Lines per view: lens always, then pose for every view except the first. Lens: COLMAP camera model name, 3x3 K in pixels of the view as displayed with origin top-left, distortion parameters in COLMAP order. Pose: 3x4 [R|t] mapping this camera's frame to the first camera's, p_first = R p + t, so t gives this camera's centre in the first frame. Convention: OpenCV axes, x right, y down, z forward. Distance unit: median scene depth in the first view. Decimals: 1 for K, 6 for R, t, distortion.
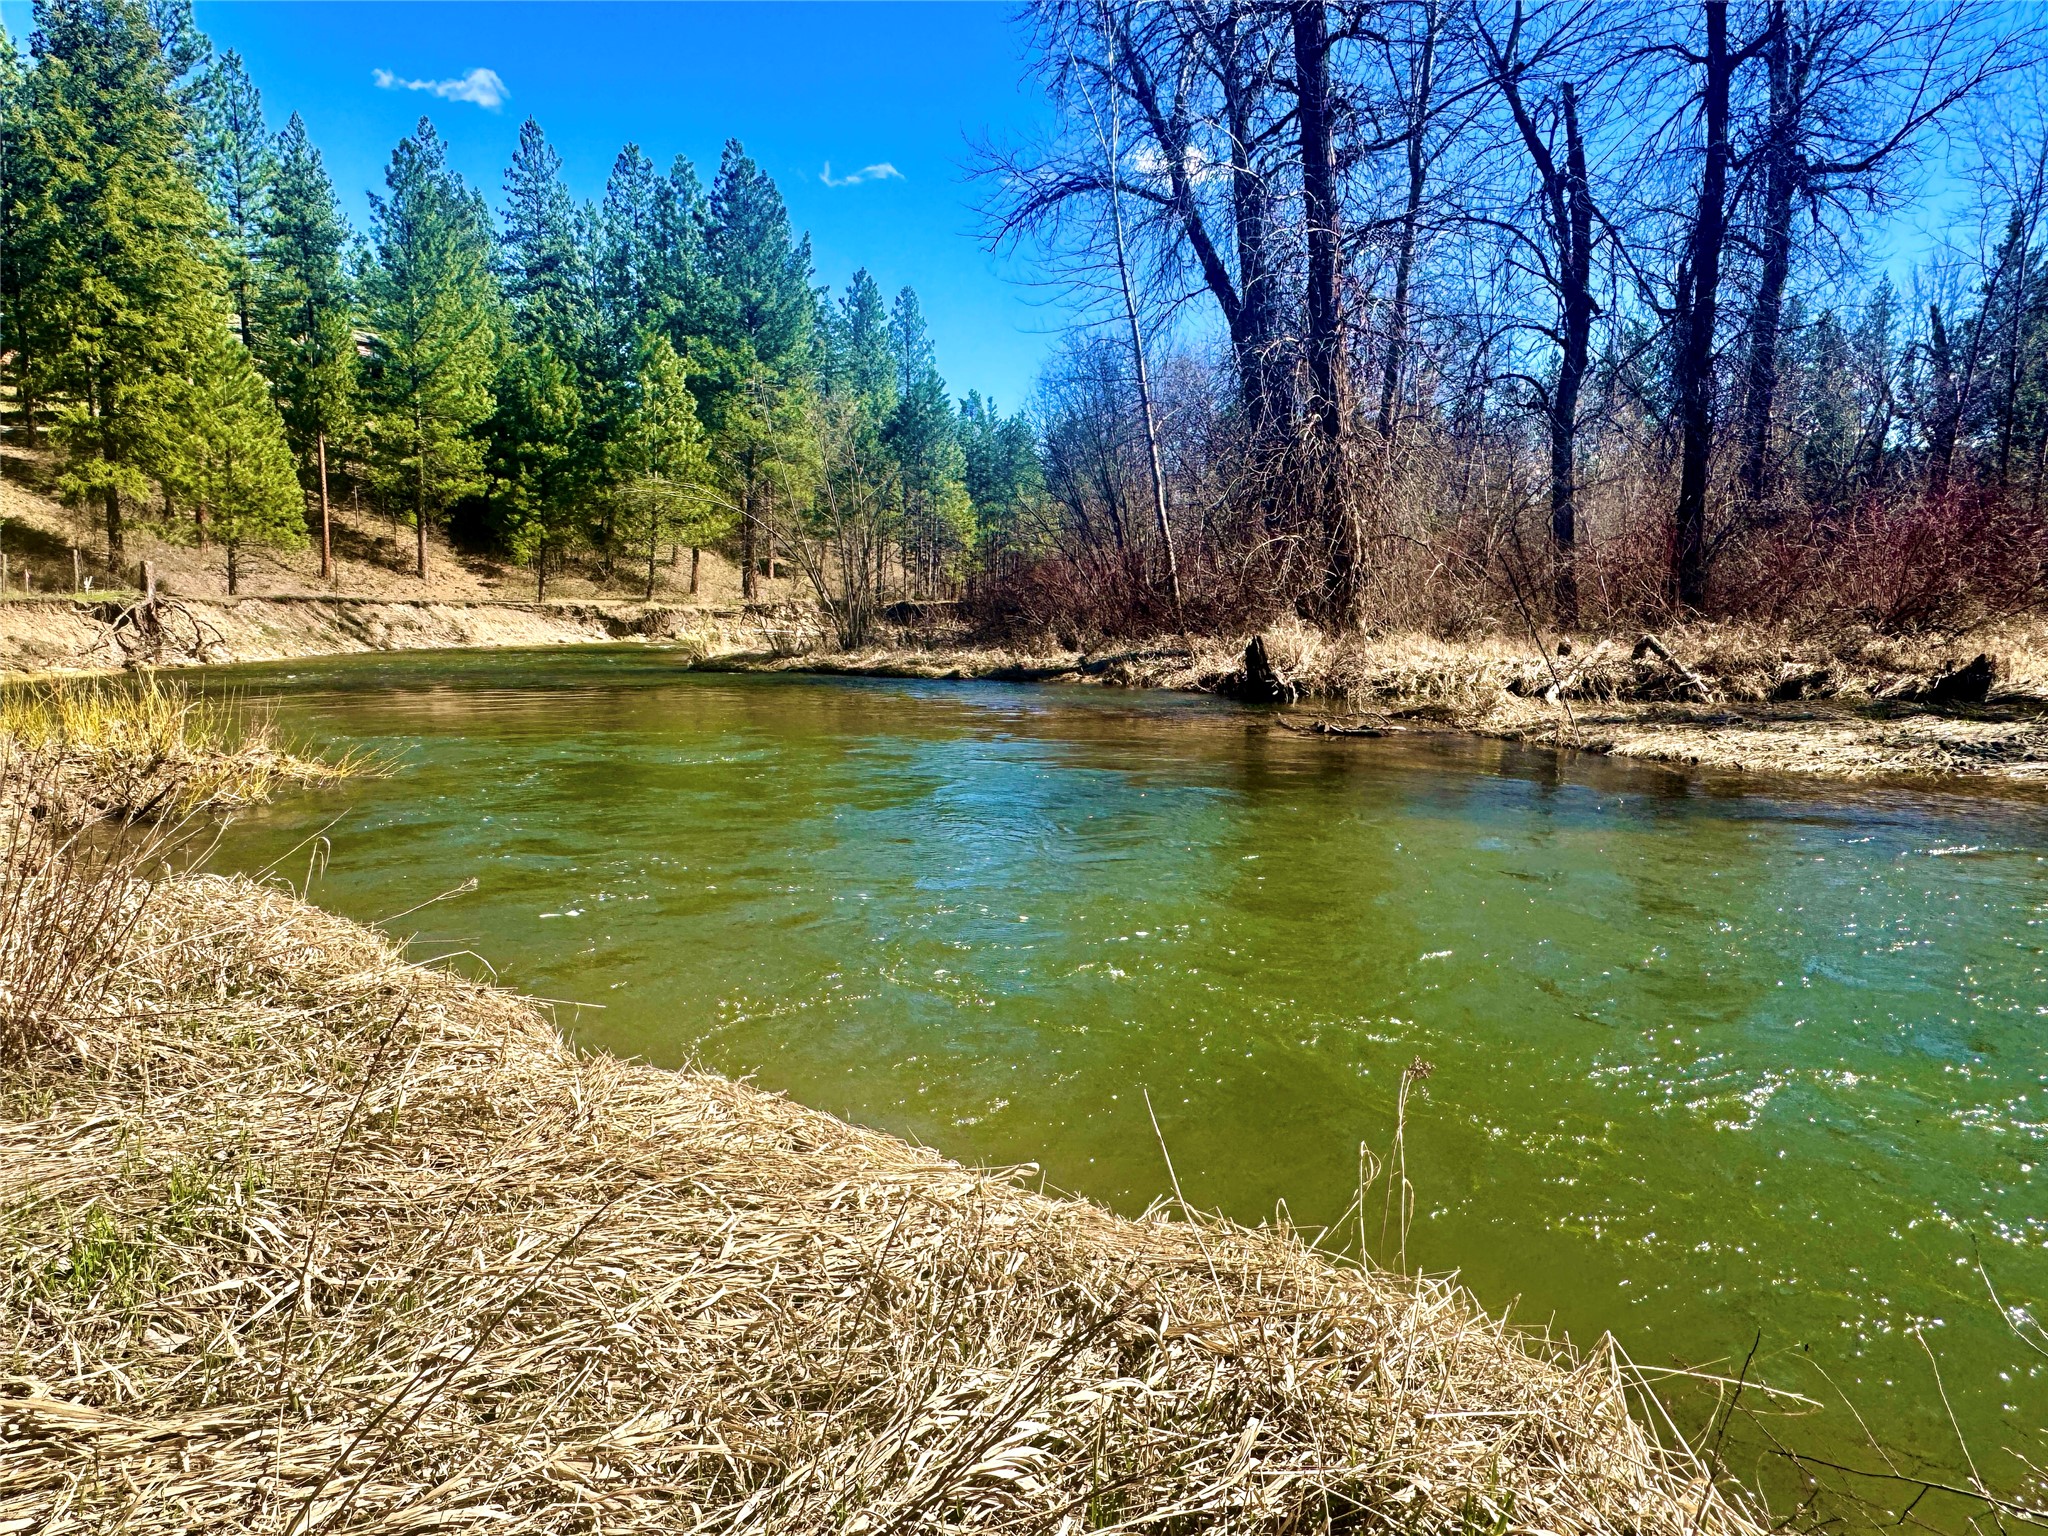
lens RADIAL K [[1352.7, 0, 1024.0], [0, 1352.7, 768.0], [0, 0, 1]] dist [0.004864, 0.001900]
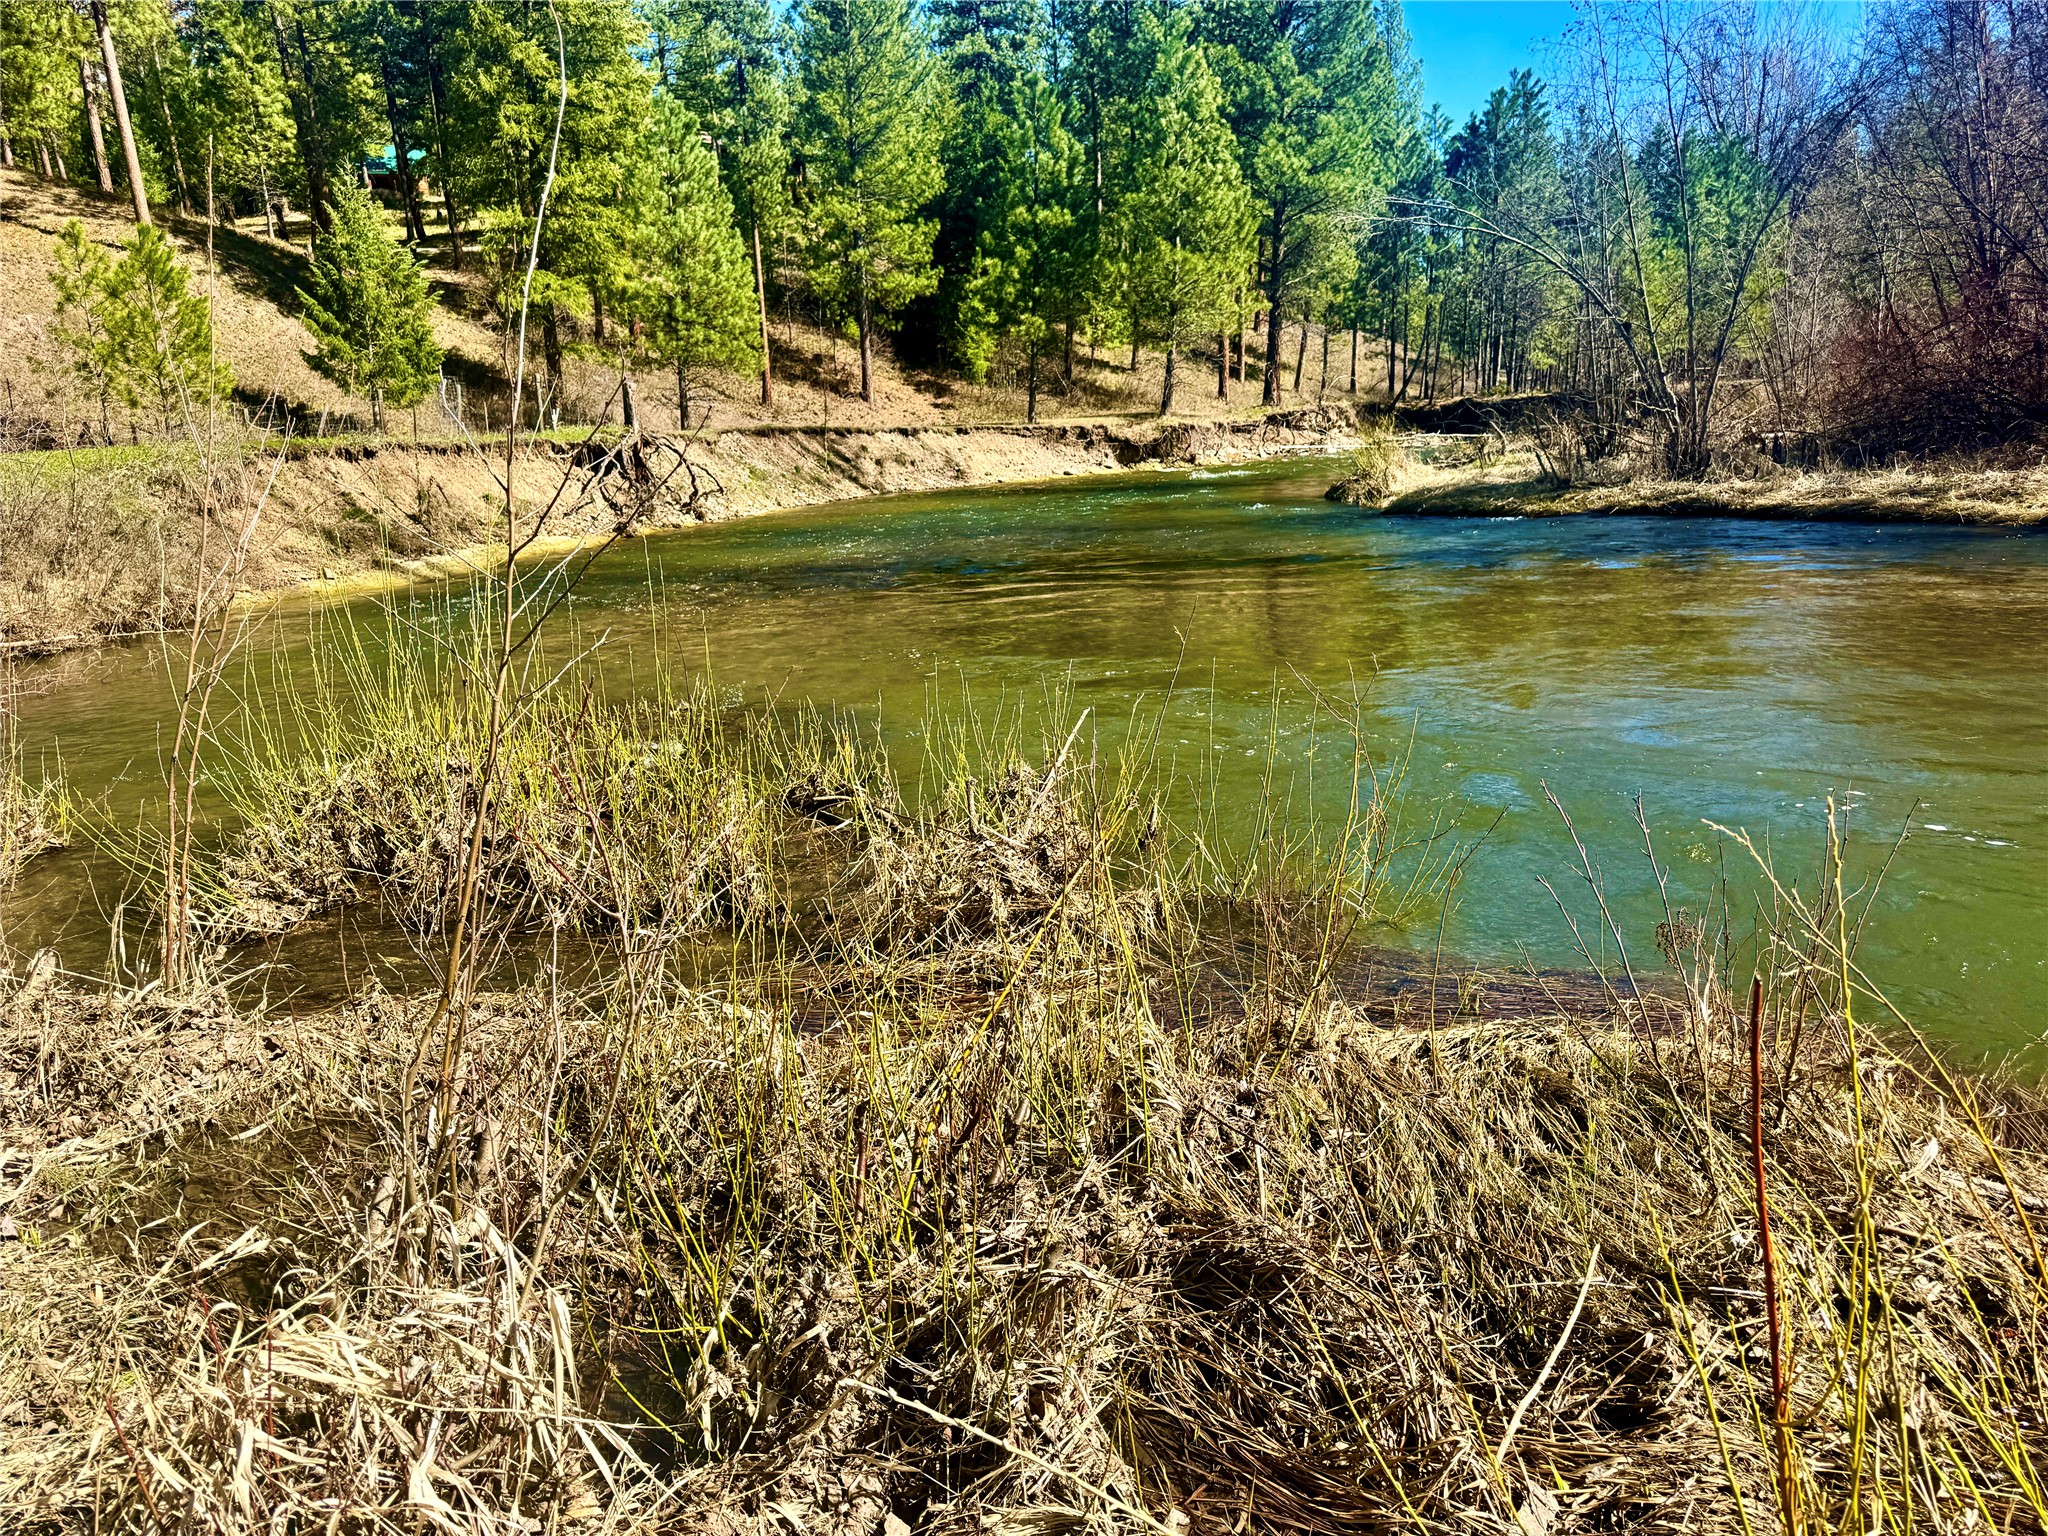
lens RADIAL K [[1410.0, 0, 1024.0], [0, 1410.0, 768.0], [0, 0, 1]] dist [0.199124, -0.350280]
pose [[0.965109, 0.019694, -0.261107, -0.140758], [0.012263, 0.992674, 0.120196, -0.021968], [0.261562, -0.119205, 0.957797, 0.171078]]
